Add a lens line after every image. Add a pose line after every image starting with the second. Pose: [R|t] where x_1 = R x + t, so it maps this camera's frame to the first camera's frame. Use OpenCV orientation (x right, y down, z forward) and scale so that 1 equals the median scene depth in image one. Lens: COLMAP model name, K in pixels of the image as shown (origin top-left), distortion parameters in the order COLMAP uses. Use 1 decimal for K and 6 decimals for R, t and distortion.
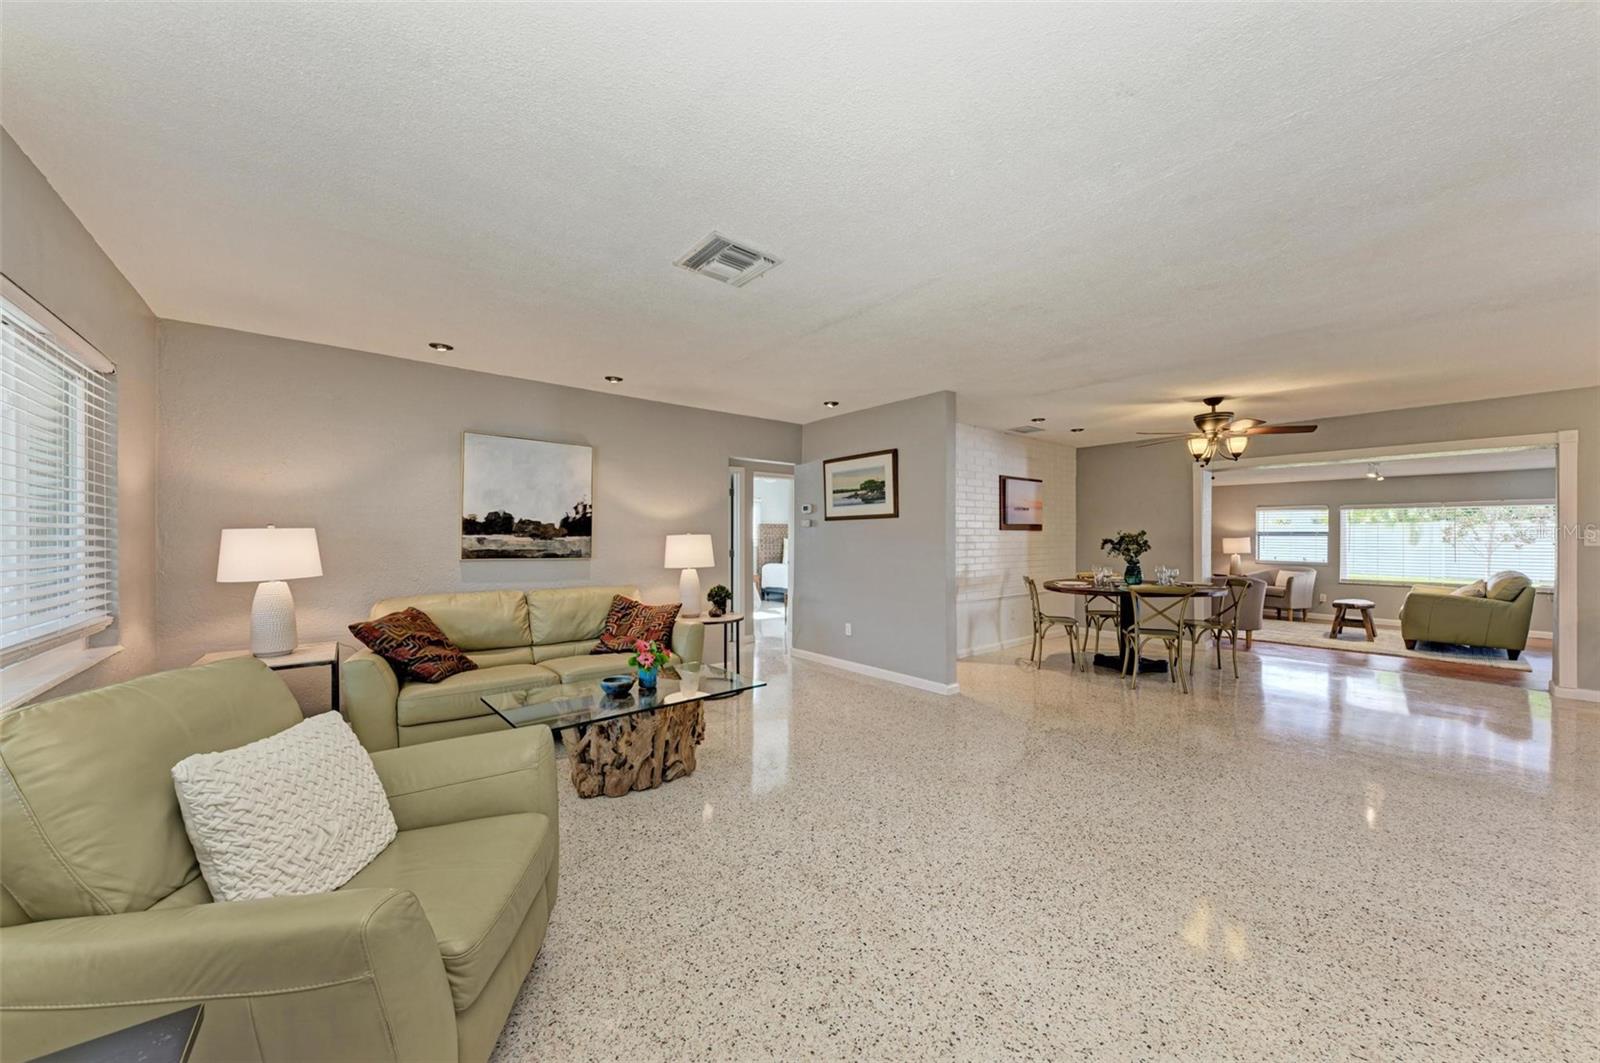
lens RADIAL K [[576.2, 0, 791.2], [0, 576.2, 532.2], [0, 0, 1]] dist [0.016419, -0.002032]
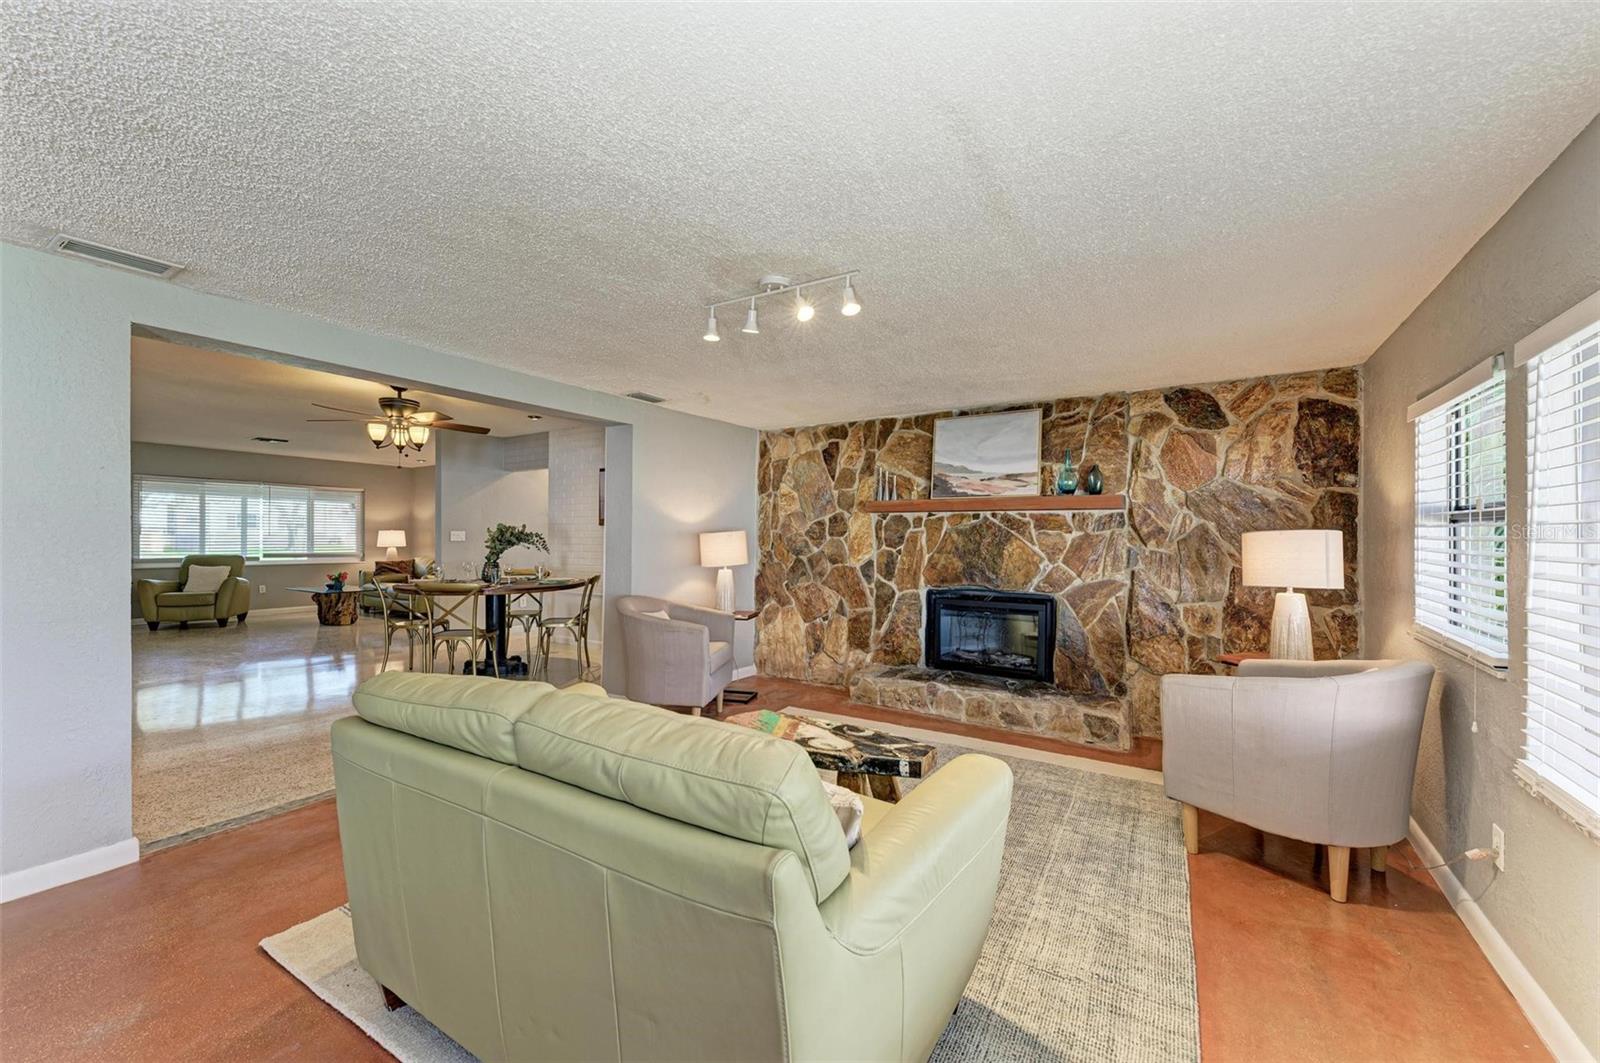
lens RADIAL K [[614.3, 0, 795.6], [0, 614.3, 539.3], [0, 0, 1]] dist [0.015303, -0.002445]
pose [[0.298595, 0.001097, -0.954379, 1.825609], [0.000045, 0.999999, 0.001163, 0.023177], [0.954380, -0.000390, 0.298595, 1.273007]]
